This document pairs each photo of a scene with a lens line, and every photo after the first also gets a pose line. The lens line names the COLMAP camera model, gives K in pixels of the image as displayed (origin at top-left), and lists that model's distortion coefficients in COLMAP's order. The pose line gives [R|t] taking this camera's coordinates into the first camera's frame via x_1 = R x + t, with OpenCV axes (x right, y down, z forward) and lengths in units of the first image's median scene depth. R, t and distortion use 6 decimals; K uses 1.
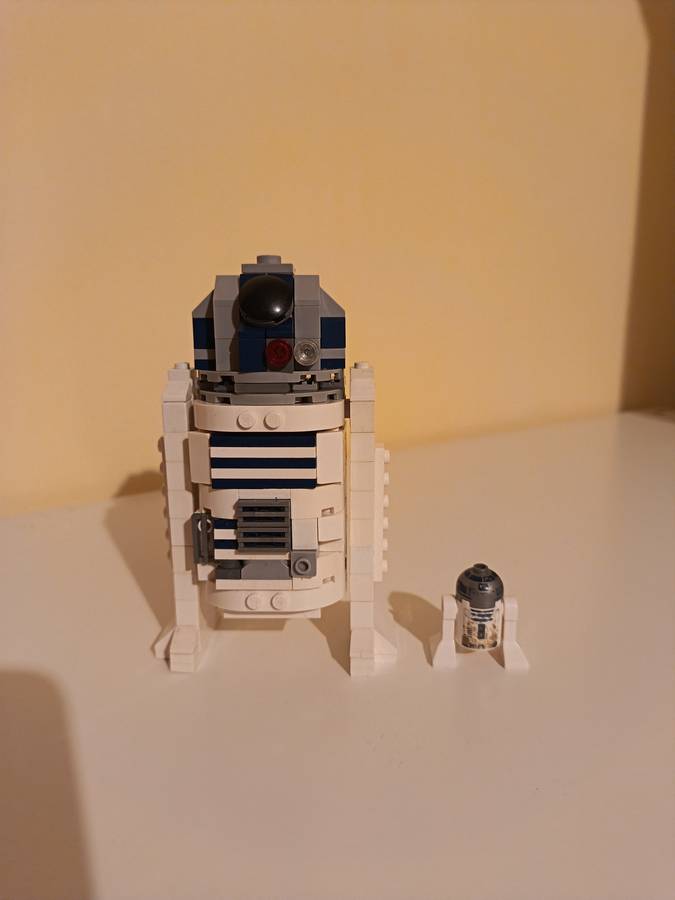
lens RADIAL K [[721.8, 0, 337.5], [0, 721.8, 450.0], [0, 0, 1]] dist [-0.005737, -0.002308]
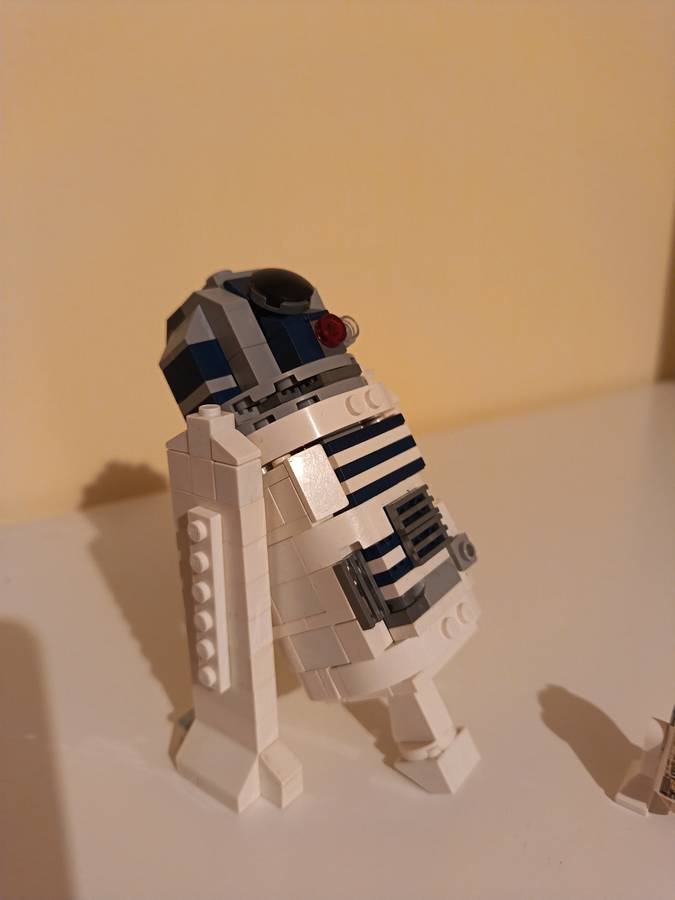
lens RADIAL K [[721.8, 0, 337.5], [0, 721.8, 450.0], [0, 0, 1]] dist [-0.005737, -0.002308]
pose [[0.575051, -0.242326, 0.781405, -0.746835], [0.534039, 0.834751, -0.134141, 0.093926], [-0.619773, 0.494439, 0.609436, 0.532925]]
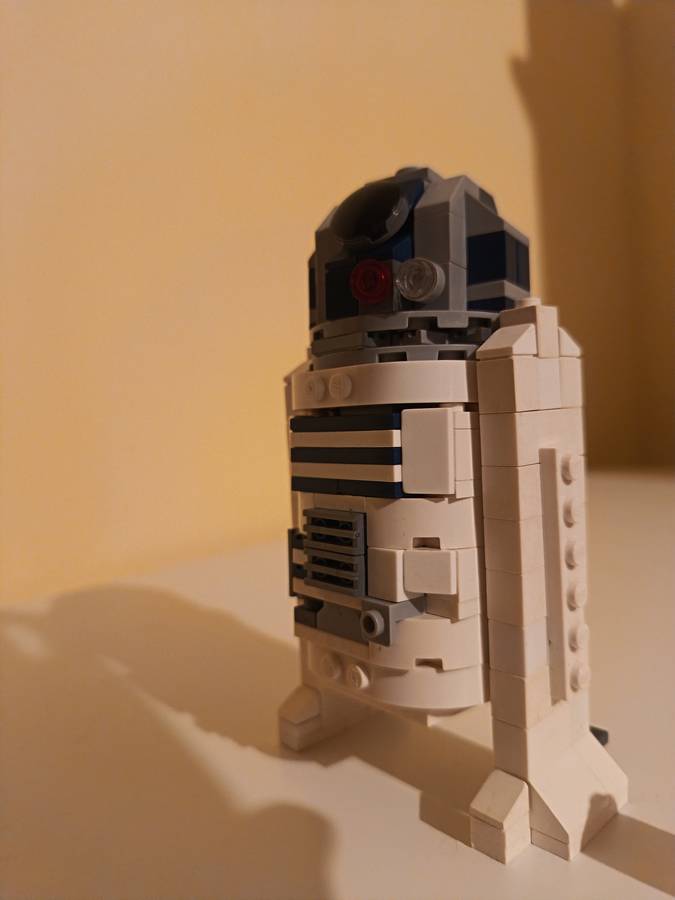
lens RADIAL K [[721.8, 0, 337.5], [0, 721.8, 450.0], [0, 0, 1]] dist [-0.005737, -0.002308]
pose [[0.677059, 0.027556, -0.735413, 0.375960], [-0.118887, 0.990269, -0.072348, 0.062243], [0.726263, 0.136415, 0.673746, 0.551393]]
